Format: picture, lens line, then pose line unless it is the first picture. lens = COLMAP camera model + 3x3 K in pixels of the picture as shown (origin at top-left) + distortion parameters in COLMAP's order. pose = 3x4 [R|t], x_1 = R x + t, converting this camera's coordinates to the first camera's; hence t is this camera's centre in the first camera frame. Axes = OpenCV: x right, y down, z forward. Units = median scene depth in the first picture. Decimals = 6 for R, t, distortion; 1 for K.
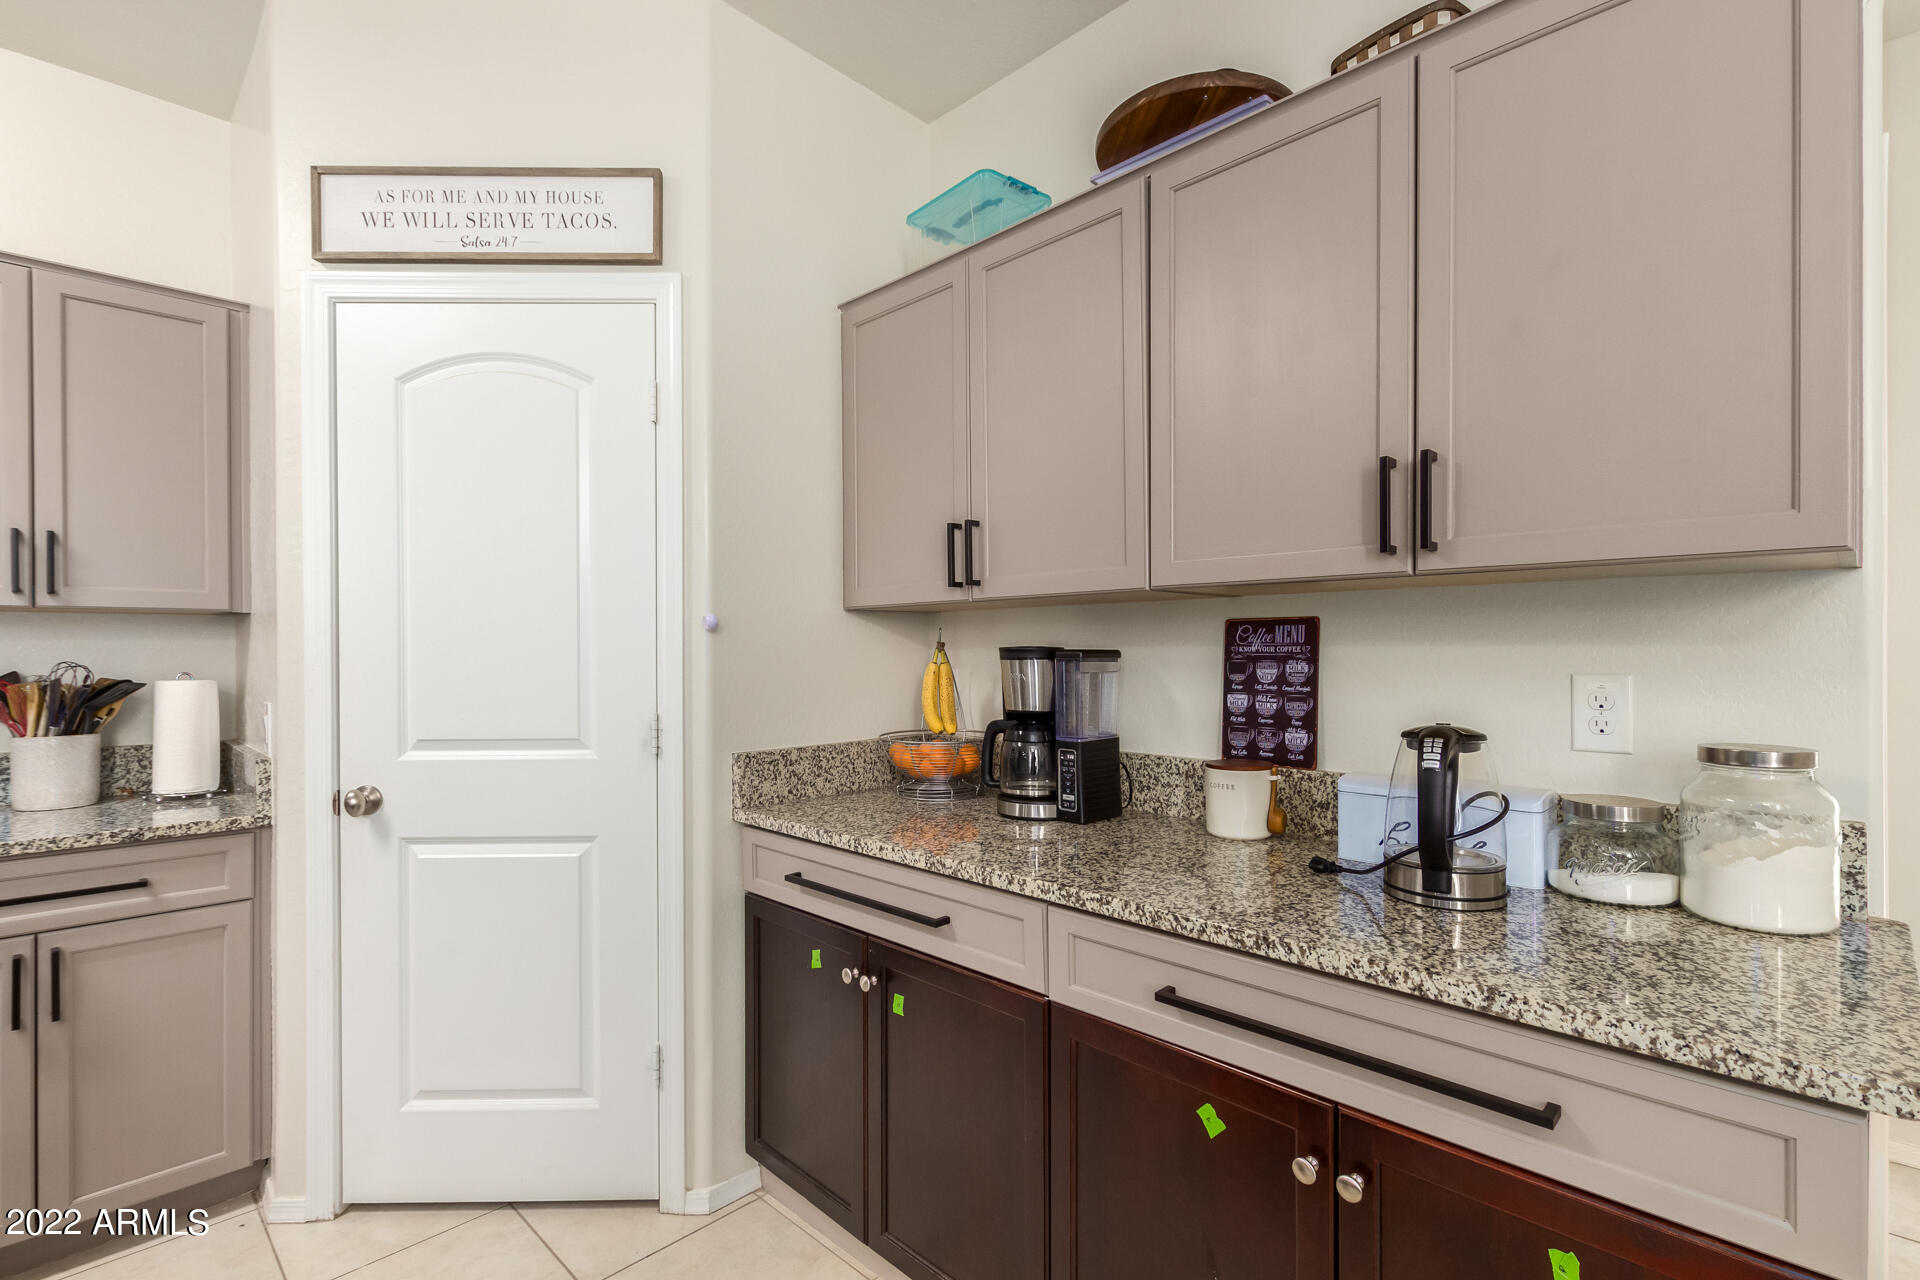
lens RADIAL K [[875.5, 0, 962.2], [0, 875.5, 652.2], [0, 0, 1]] dist [0.001587, -0.000591]
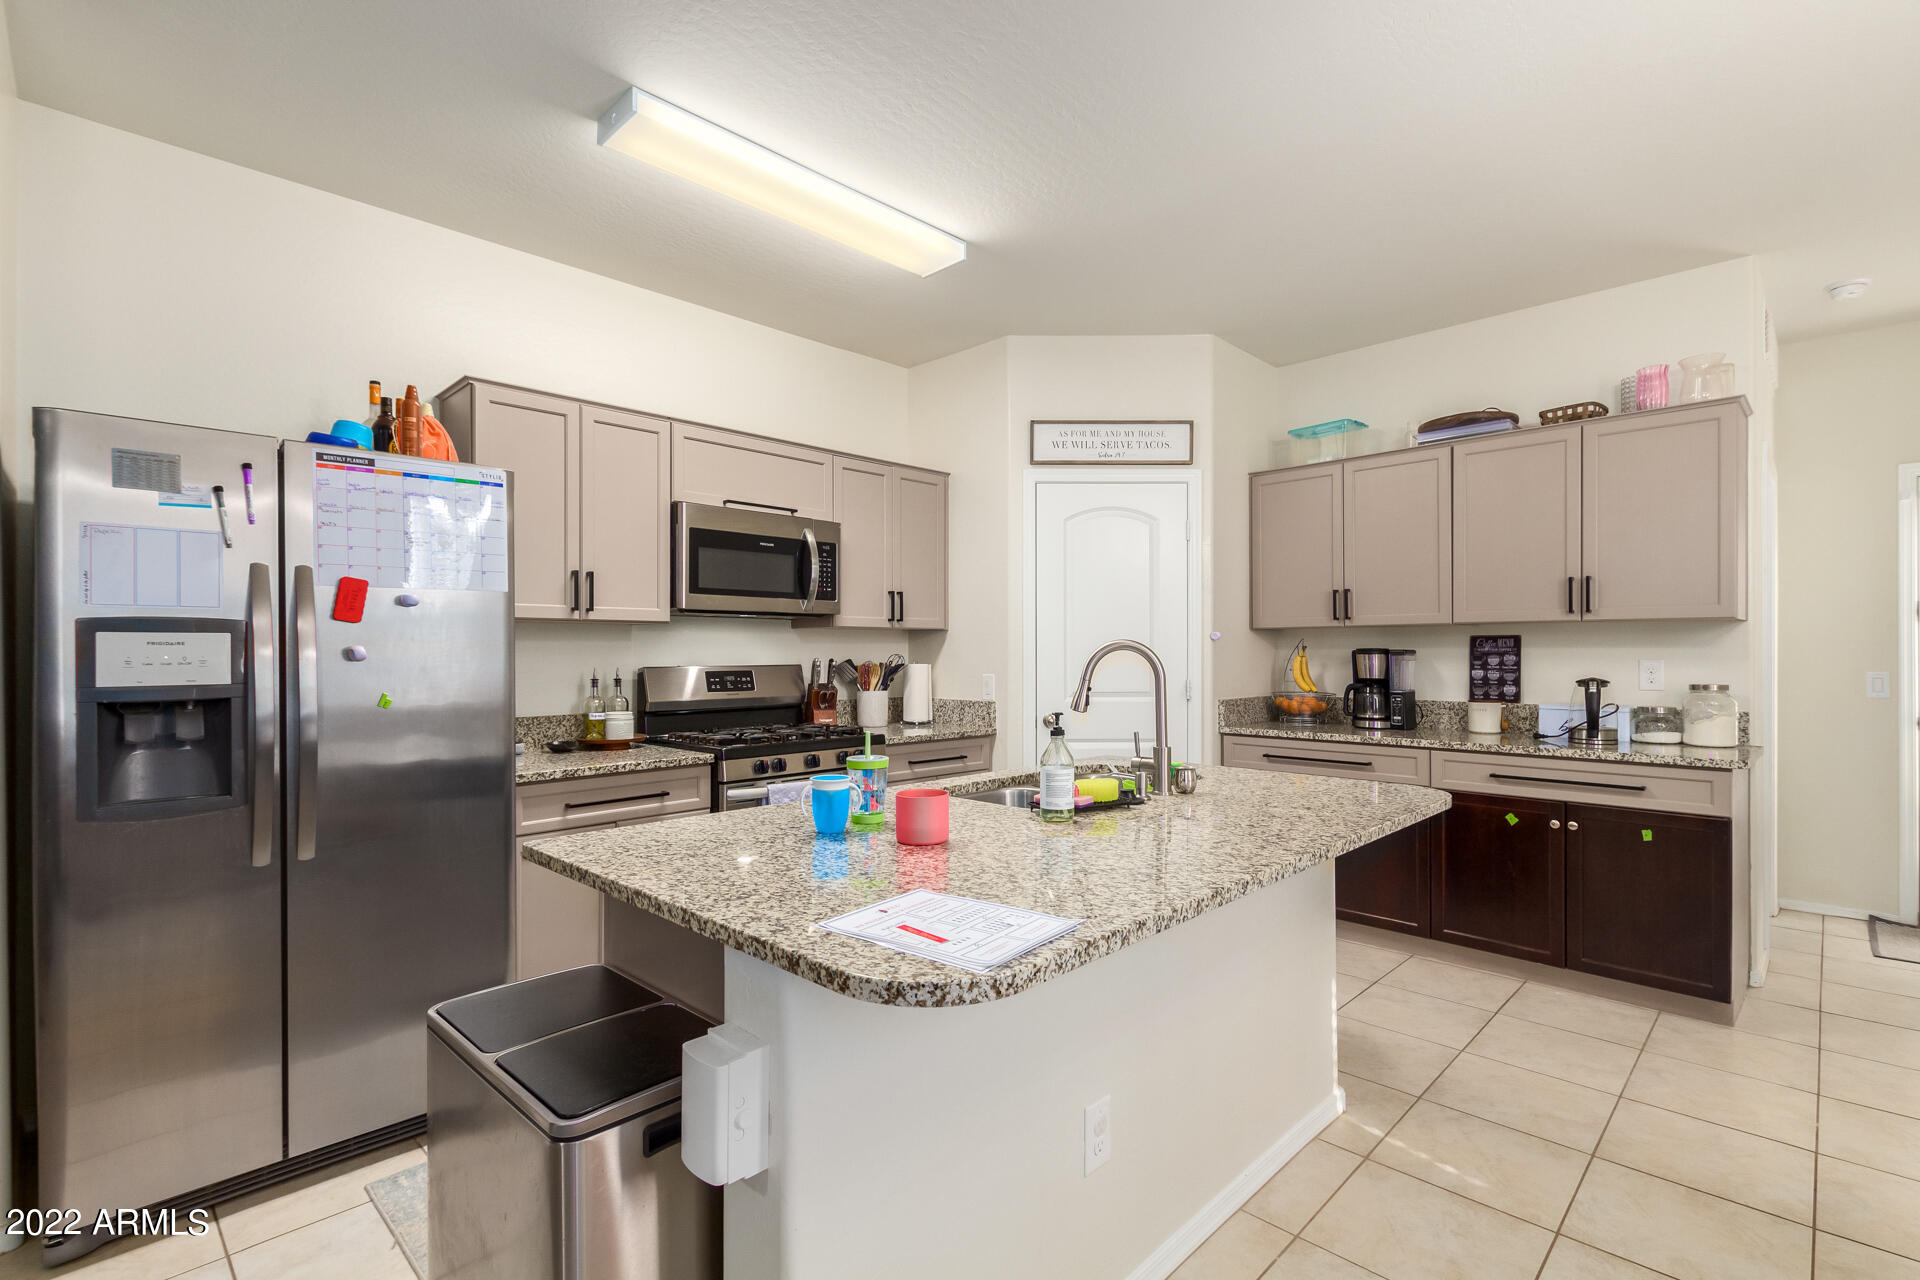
lens RADIAL K [[879.6, 0, 954.5], [0, 879.6, 650.2], [0, 0, 1]] dist [0.003300, -0.000046]
pose [[0.999975, 0.002764, -0.006499, -0.964709], [-0.002799, 0.999982, -0.005324, 0.012993], [0.006484, 0.005342, 0.999965, -1.187735]]
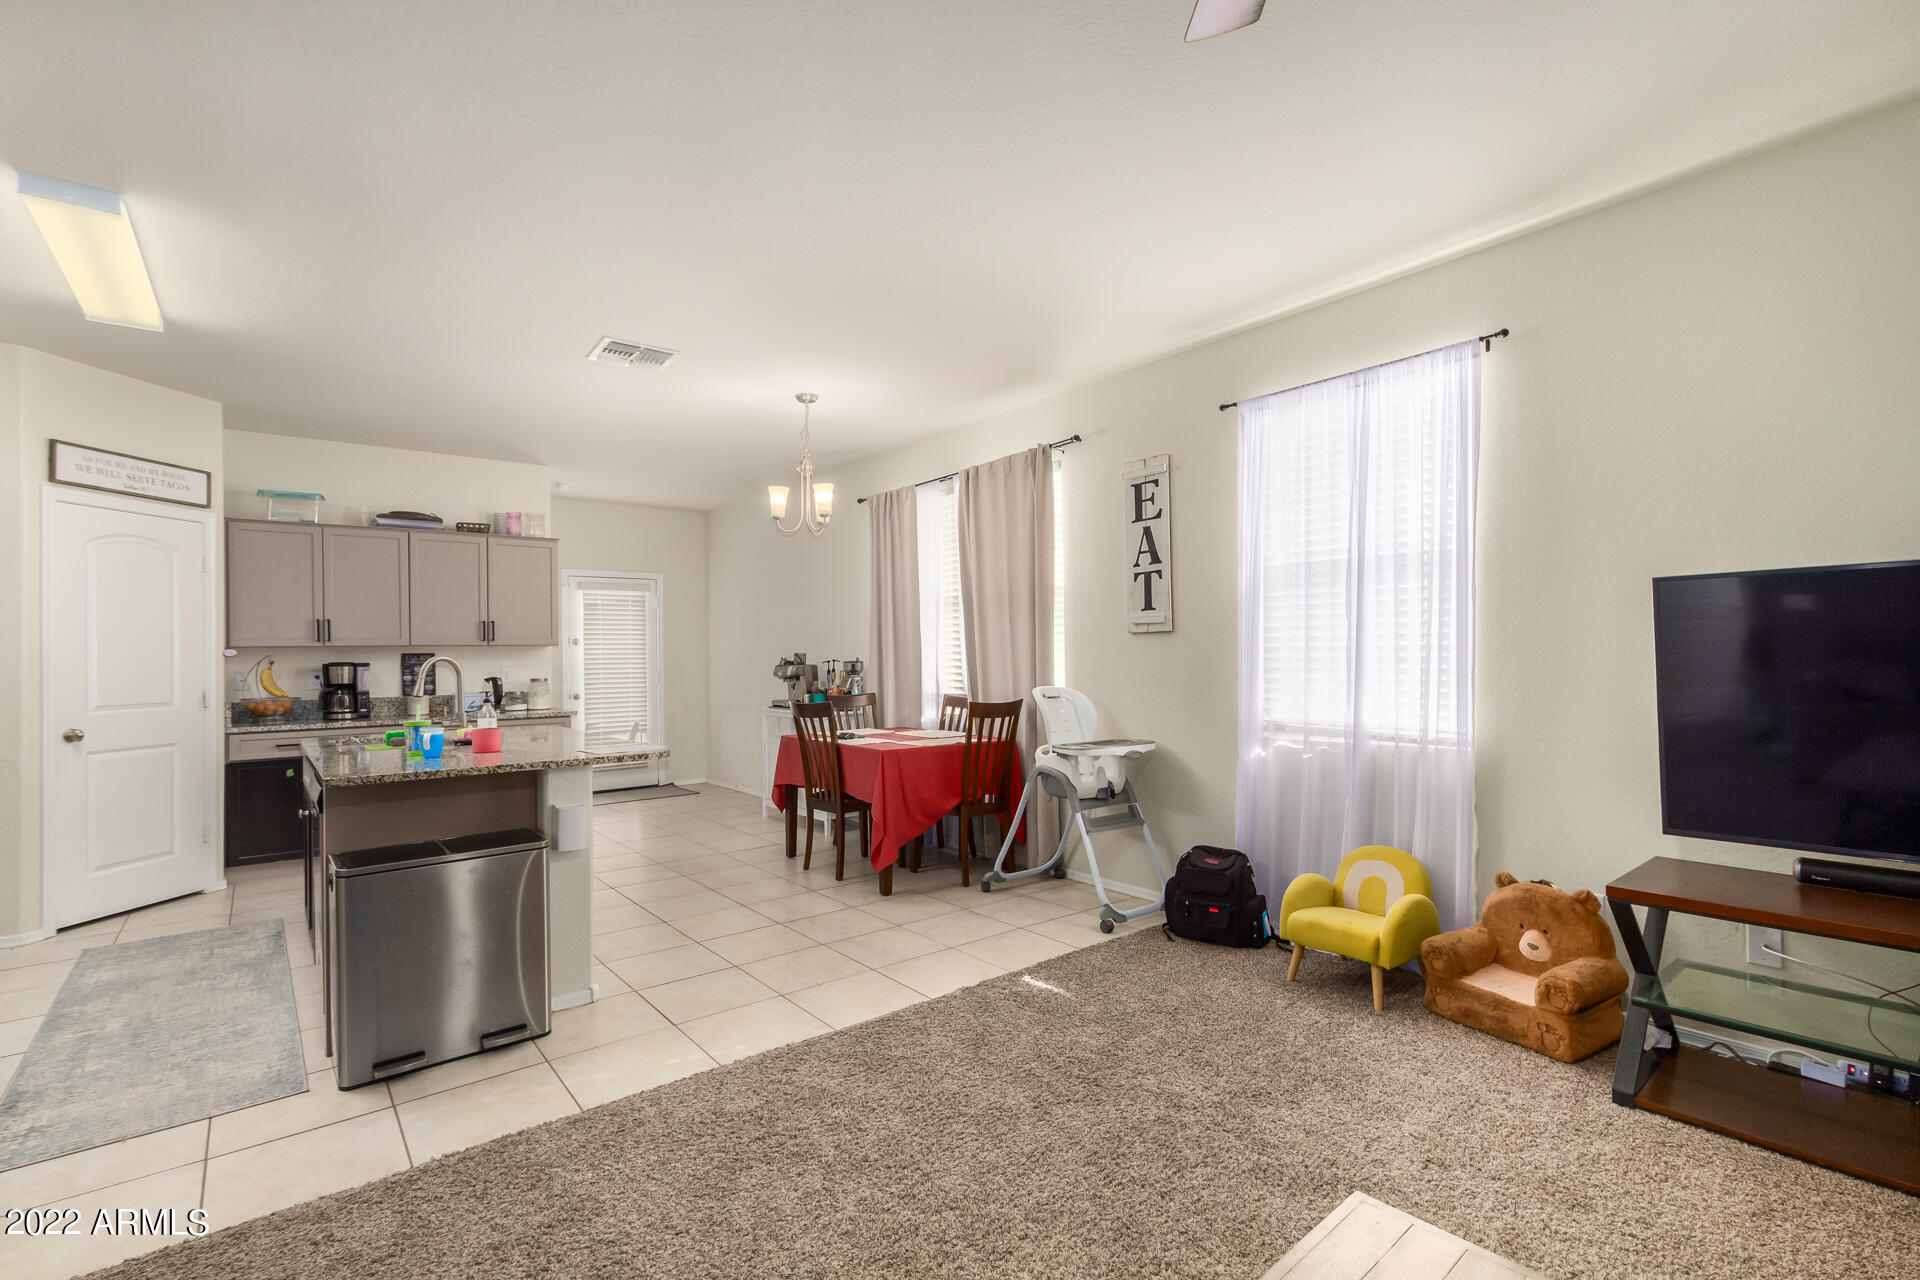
lens RADIAL K [[873.6, 0, 1017.1], [0, 873.6, 649.9], [0, 0, 1]] dist [0.001377, 0.000112]
pose [[0.071029, 0.008785, 0.997436, -2.853400], [0.018358, 0.999780, -0.010113, 0.025339], [-0.997305, 0.019029, 0.070852, -1.567169]]
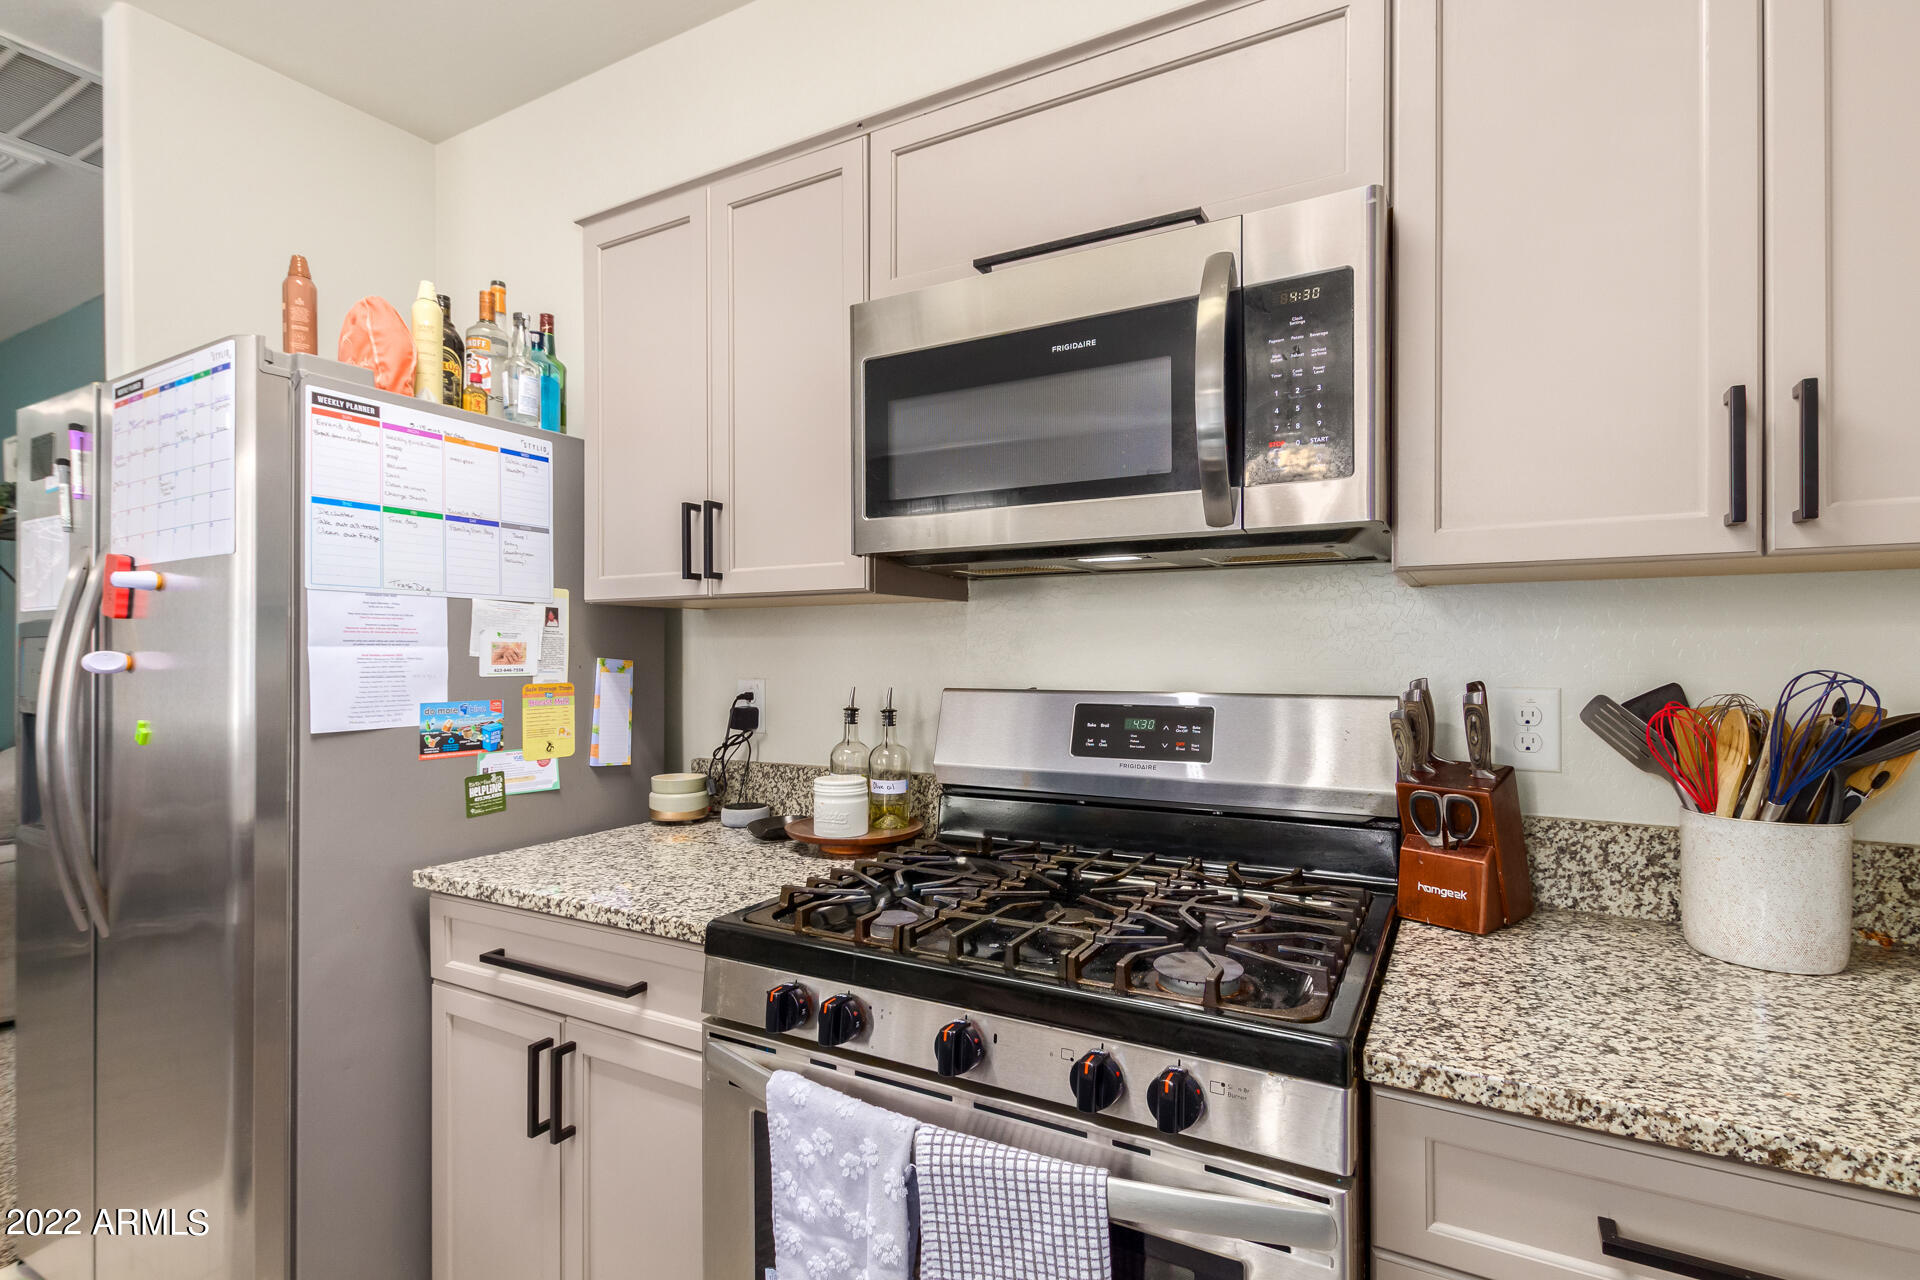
lens RADIAL K [[934.5, 0, 899.6], [0, 934.5, 645.7], [0, 0, 1]] dist [0.004118, 0.000429]
pose [[0.230409, -0.000016, -0.973094, -0.726071], [-0.000355, 1.000000, -0.000100, -0.001890], [0.973094, 0.000368, 0.230409, 0.462211]]
